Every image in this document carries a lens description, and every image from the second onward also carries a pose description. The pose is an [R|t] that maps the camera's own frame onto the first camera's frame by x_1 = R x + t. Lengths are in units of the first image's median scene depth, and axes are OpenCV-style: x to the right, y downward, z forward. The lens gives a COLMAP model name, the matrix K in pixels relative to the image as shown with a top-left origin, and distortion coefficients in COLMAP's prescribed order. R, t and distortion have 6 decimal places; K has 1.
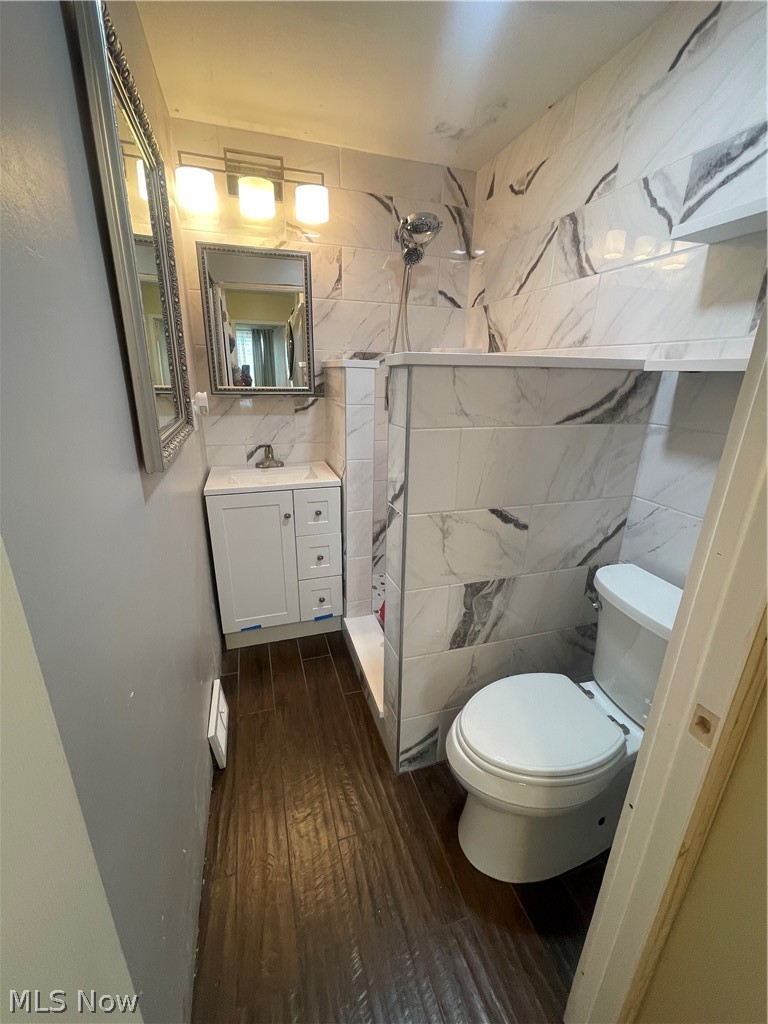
lens RADIAL K [[417.4, 0, 383.5], [0, 417.4, 506.7], [0, 0, 1]] dist [-0.000707, -0.000608]
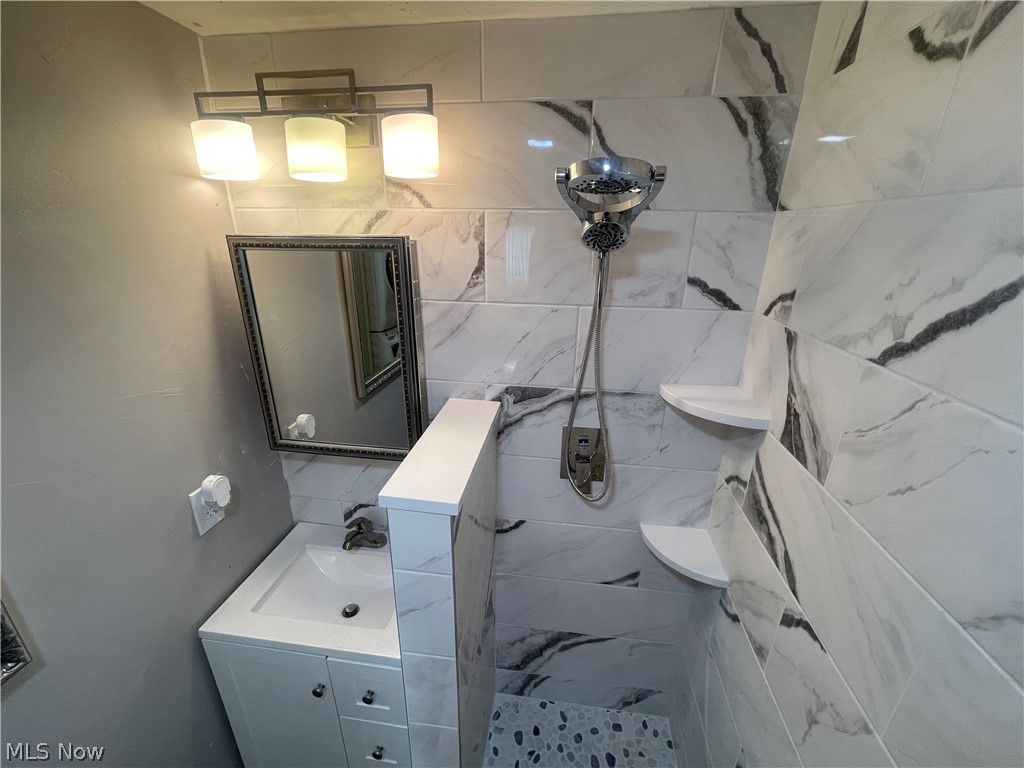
lens RADIAL K [[417.4, 0, 507.9], [0, 417.4, 386.0], [0, 0, 1]] dist [-0.000707, -0.000608]
pose [[0.901264, 0.142145, -0.409289, 0.175152], [-0.129406, 0.989846, 0.058816, -0.434751], [0.413494, -0.000044, 0.910507, 0.525655]]
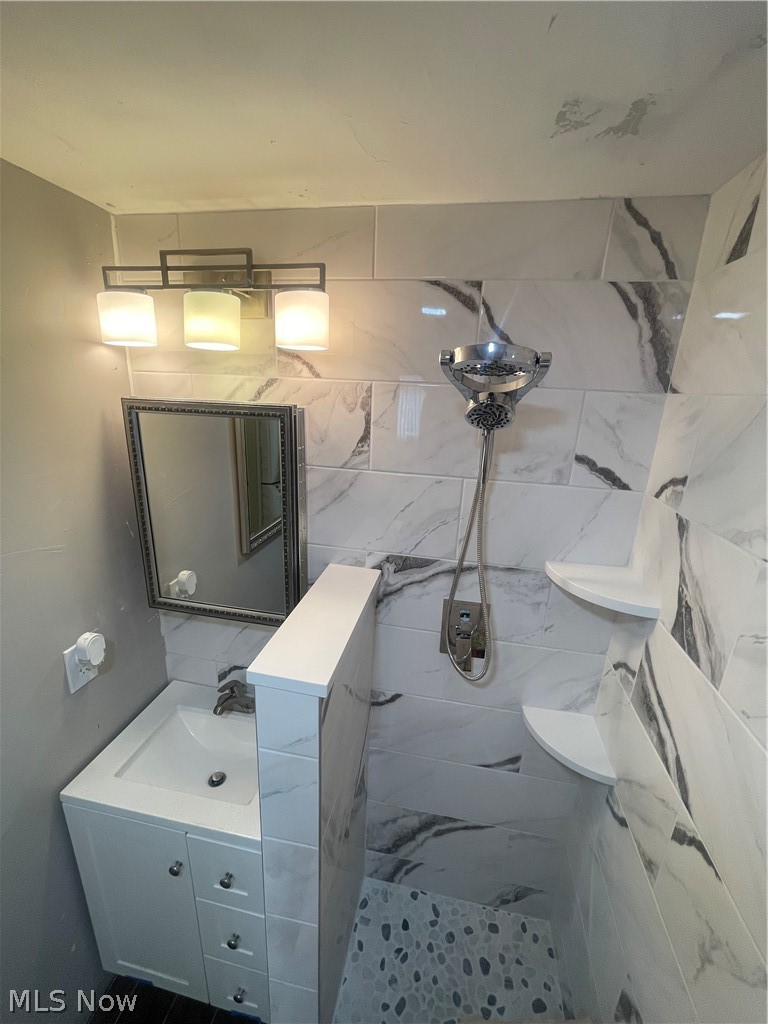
lens RADIAL K [[417.4, 0, 382.3], [0, 417.4, 508.6], [0, 0, 1]] dist [-0.000707, -0.000608]
pose [[0.878272, 0.151562, -0.453505, 0.178997], [-0.170720, 0.985319, -0.001327, -0.461550], [0.446646, 0.078588, 0.891253, 0.536613]]
